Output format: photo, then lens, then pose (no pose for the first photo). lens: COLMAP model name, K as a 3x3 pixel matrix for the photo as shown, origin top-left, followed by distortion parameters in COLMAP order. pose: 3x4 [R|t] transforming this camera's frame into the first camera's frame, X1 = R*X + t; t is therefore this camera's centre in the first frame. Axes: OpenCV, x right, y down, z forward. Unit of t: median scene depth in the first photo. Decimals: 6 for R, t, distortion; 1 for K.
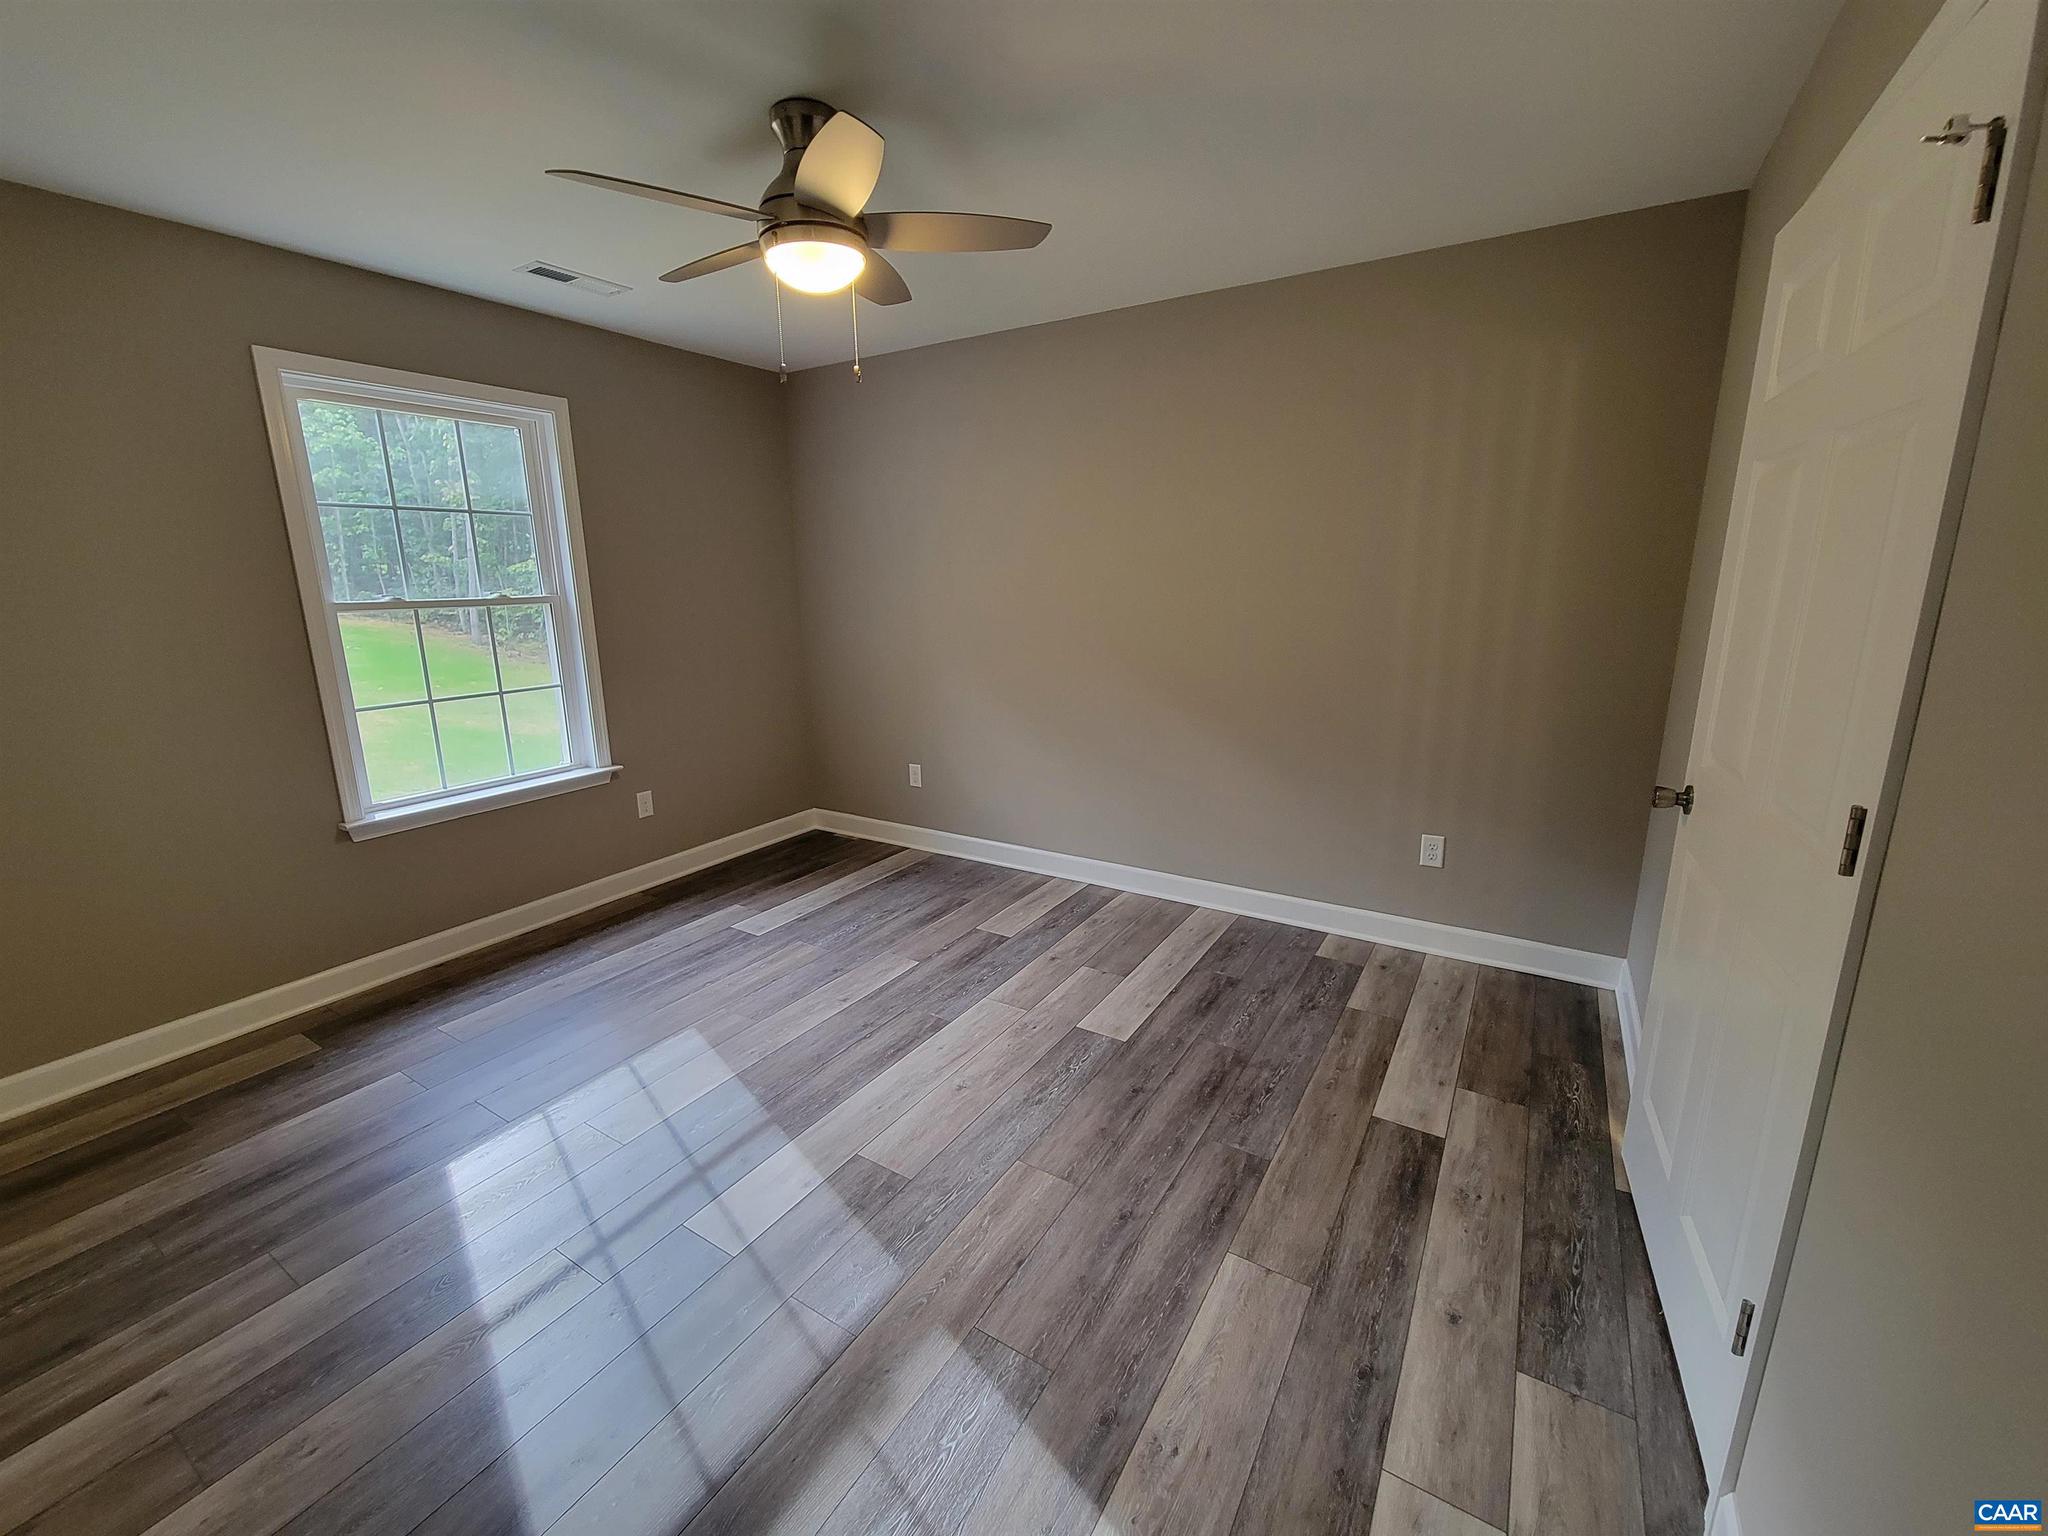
lens RADIAL K [[836.7, 0, 1025.0], [0, 836.7, 760.9], [0, 0, 1]] dist [-0.001302, -0.001043]
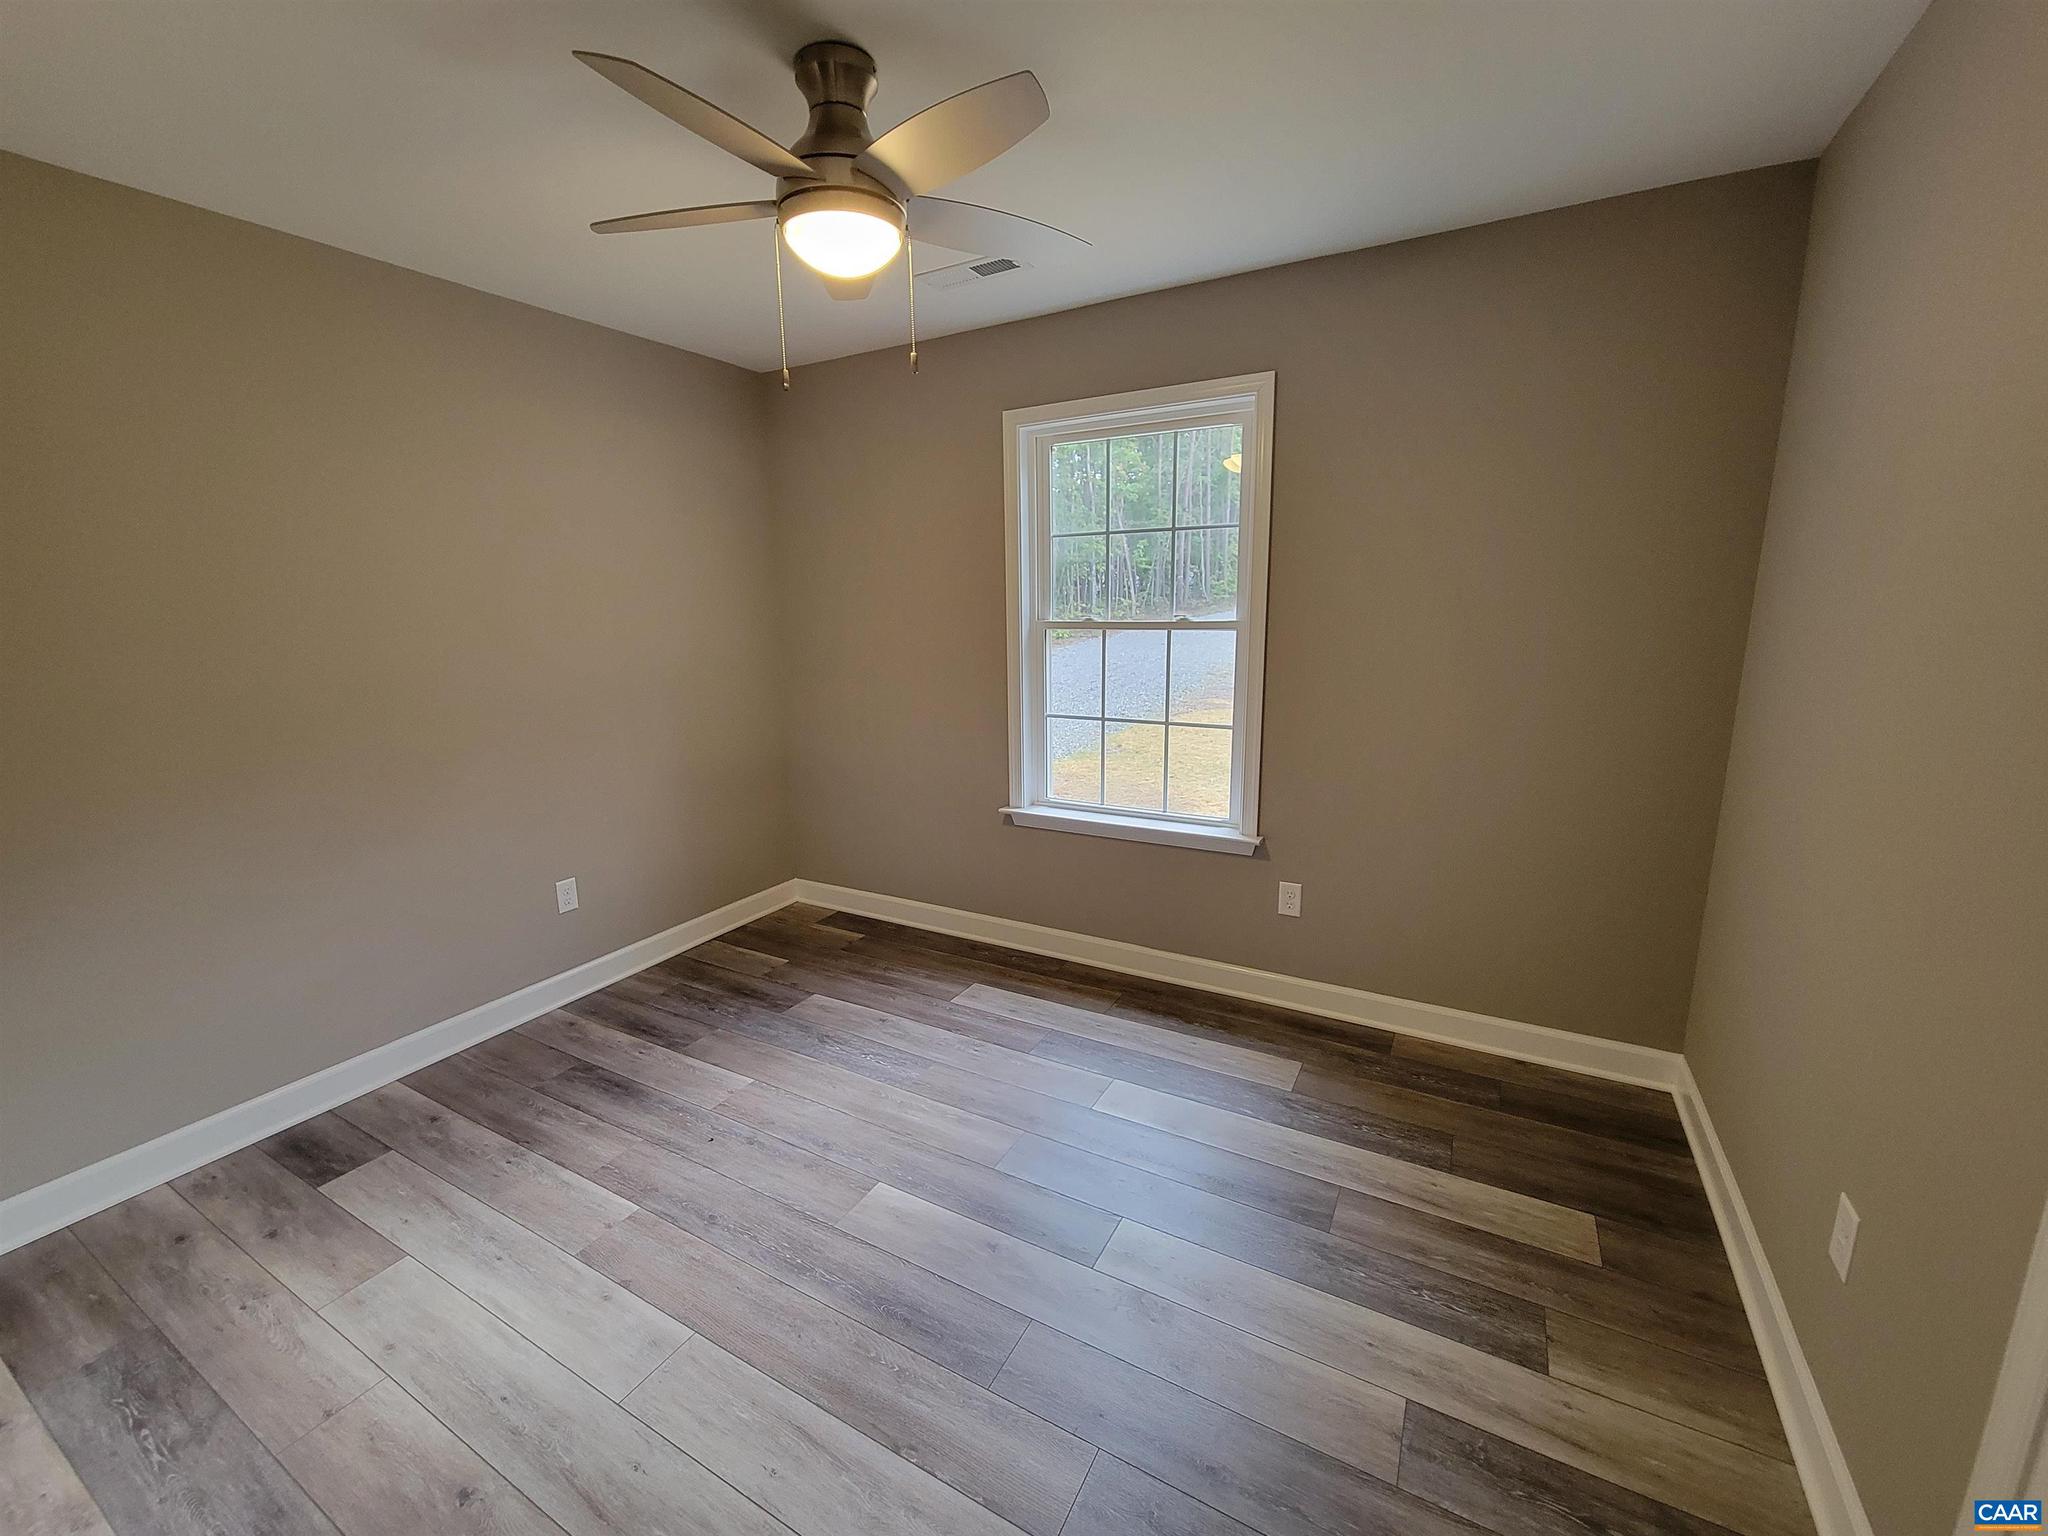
lens RADIAL K [[836.7, 0, 1024.4], [0, 836.7, 761.7], [0, 0, 1]] dist [-0.001302, -0.001043]
pose [[0.046913, 0.198383, -0.979001, 0.294404], [-0.207006, 0.960735, 0.184762, -0.187488], [0.977214, 0.193991, 0.086137, 0.812304]]
